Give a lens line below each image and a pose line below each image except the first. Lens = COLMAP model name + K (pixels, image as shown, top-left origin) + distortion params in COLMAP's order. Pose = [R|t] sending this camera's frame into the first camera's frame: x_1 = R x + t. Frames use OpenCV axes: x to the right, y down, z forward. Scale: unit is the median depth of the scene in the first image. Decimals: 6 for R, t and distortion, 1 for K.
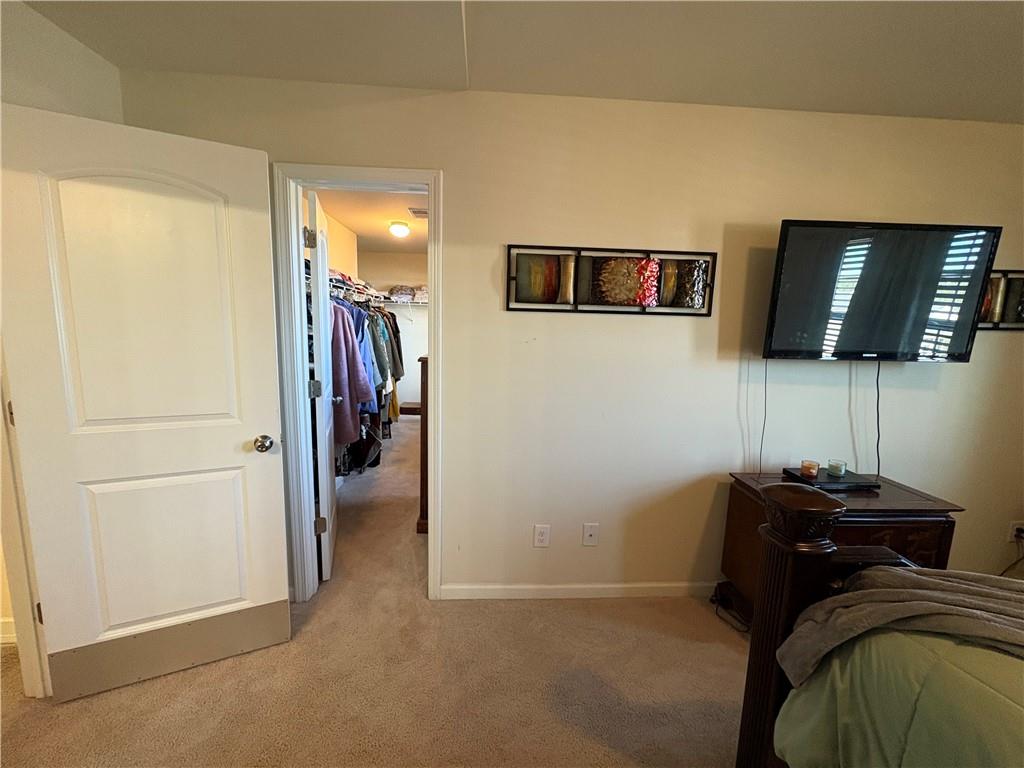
lens RADIAL K [[406.5, 0, 514.8], [0, 406.5, 385.3], [0, 0, 1]] dist [-0.000724, 0.000335]
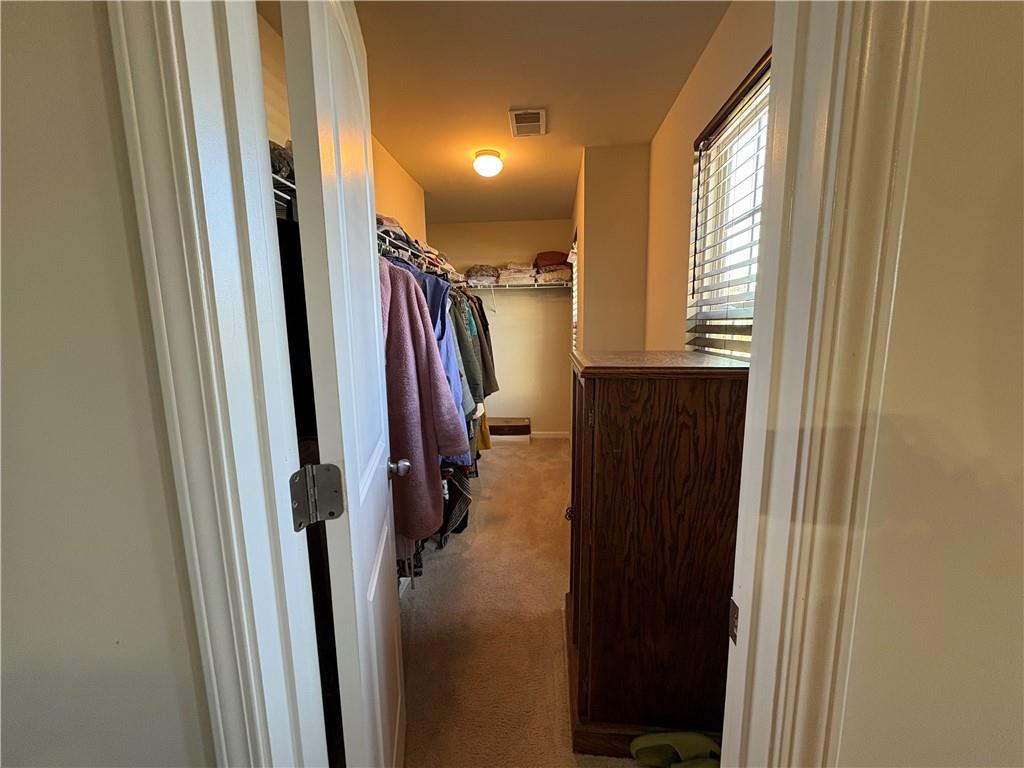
lens RADIAL K [[406.5, 0, 509.3], [0, 406.5, 385.6], [0, 0, 1]] dist [-0.000724, 0.000335]
pose [[0.986592, -0.022368, -0.161668, -0.177602], [0.023305, 0.999721, 0.003903, -0.038190], [0.161536, -0.007619, 0.986837, 0.422234]]
